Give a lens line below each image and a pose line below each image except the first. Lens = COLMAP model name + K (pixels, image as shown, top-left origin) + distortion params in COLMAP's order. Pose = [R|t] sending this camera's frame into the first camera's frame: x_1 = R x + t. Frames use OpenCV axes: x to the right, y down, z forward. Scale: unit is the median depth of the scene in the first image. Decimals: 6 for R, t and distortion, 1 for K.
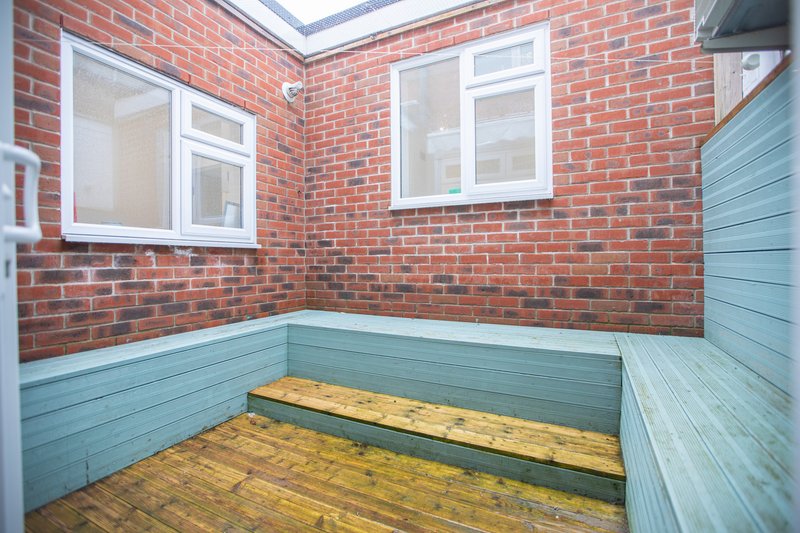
lens RADIAL K [[364.9, 0, 404.6], [0, 364.9, 264.1], [0, 0, 1]] dist [-0.059094, 0.027713]
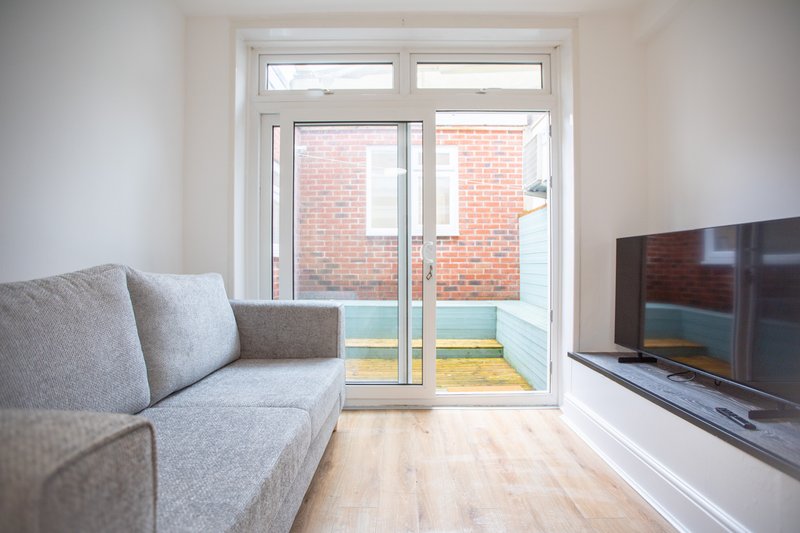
lens RADIAL K [[364.9, 0, 404.6], [0, 364.9, 264.1], [0, 0, 1]] dist [-0.059094, 0.027713]
pose [[0.897042, 0.007131, 0.441887, -0.729058], [-0.001238, 0.999906, -0.013623, 0.003653], [-0.441943, 0.011674, 0.896967, -0.657615]]
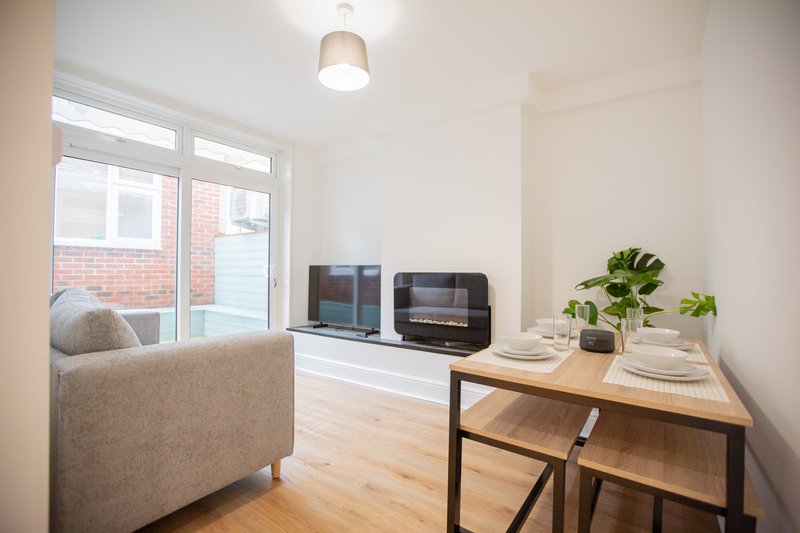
lens RADIAL K [[364.9, 0, 404.6], [0, 364.9, 264.1], [0, 0, 1]] dist [-0.059094, 0.027713]
pose [[0.154306, 0.024778, 0.987712, -1.494486], [0.001738, 0.999677, -0.025350, -0.033825], [-0.988022, 0.005628, 0.154213, -0.805166]]
